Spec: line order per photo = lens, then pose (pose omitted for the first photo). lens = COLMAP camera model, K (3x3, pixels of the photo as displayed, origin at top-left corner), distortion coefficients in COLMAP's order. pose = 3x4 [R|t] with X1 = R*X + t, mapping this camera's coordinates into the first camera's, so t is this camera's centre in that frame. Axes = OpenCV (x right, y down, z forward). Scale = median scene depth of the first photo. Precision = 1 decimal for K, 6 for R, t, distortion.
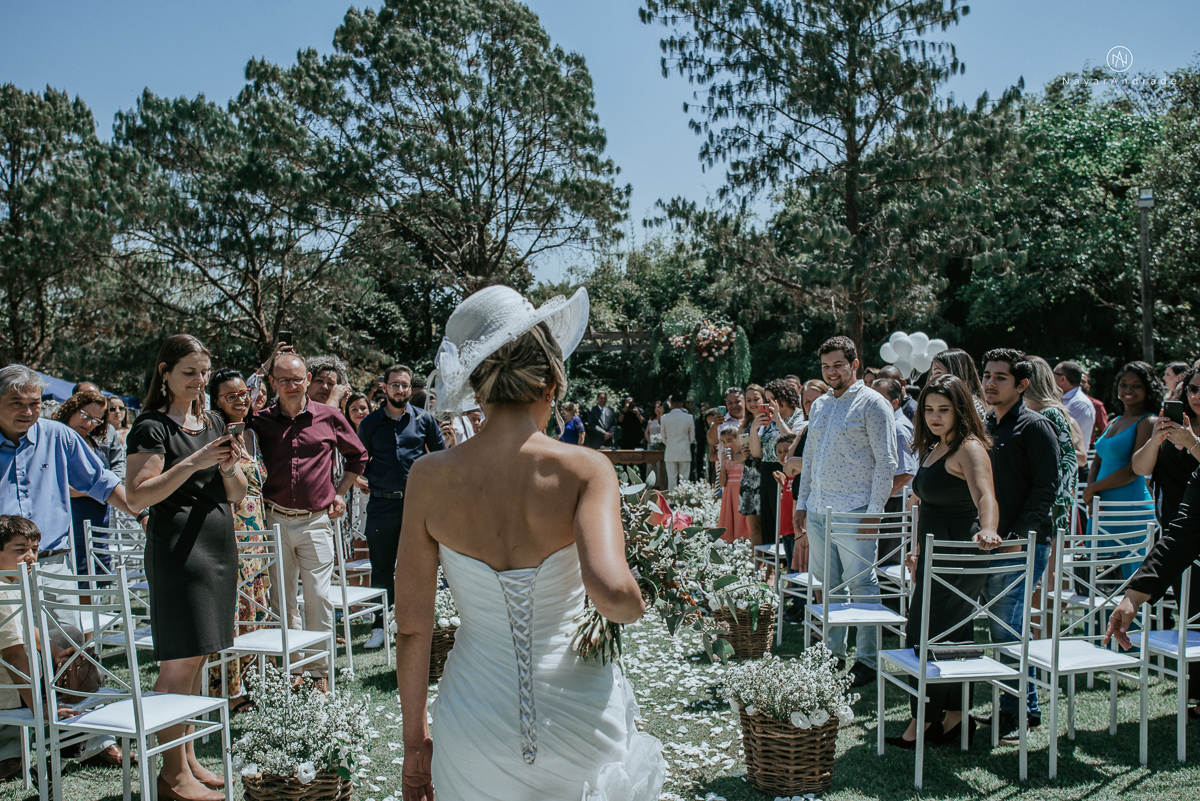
lens RADIAL K [[1156.2, 0, 602.4], [0, 1156.2, 413.0], [0, 0, 1]] dist [0.026407, 0.000000]
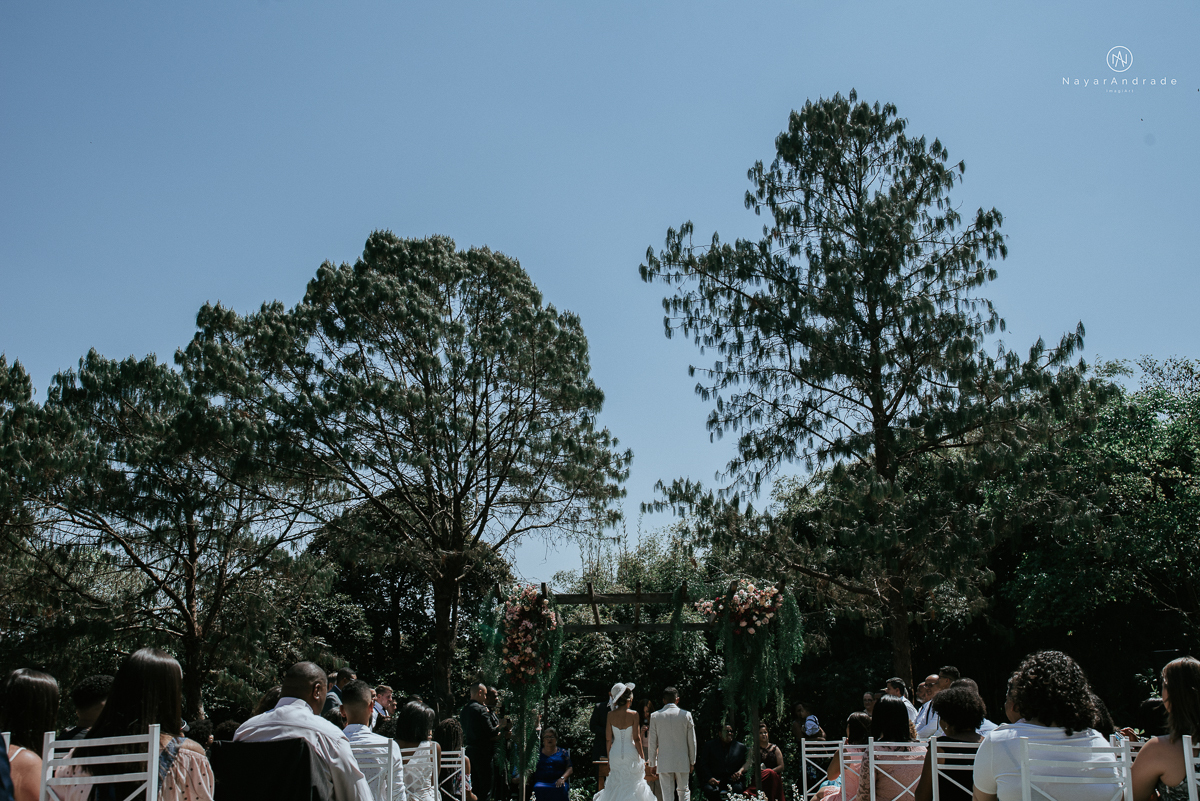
lens RADIAL K [[1156.2, 0, 598.9], [0, 1156.2, 393.2], [0, 0, 1]] dist [0.026407, 0.000000]
pose [[0.999892, 0.009703, 0.011074, -0.009855], [-0.005973, 0.954781, -0.297249, 0.019961], [-0.013458, 0.297151, 0.954736, 0.156348]]
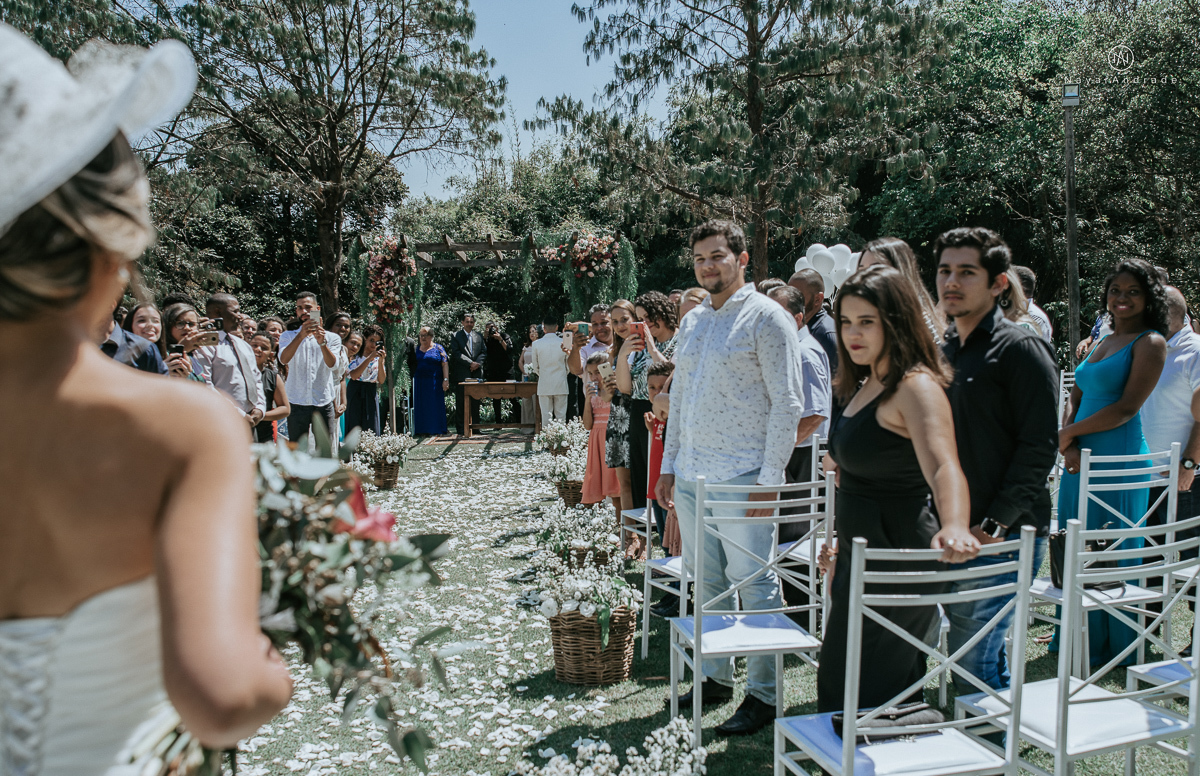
lens RADIAL K [[1211.5, 0, 626.1], [0, 1211.5, 391.0], [0, 0, 1]] dist [0.024779, 0.000000]
pose [[0.994636, -0.014858, 0.102369, 0.017933], [0.010474, 0.999010, 0.043228, 0.000624], [-0.102910, -0.041924, 0.993807, 0.069942]]
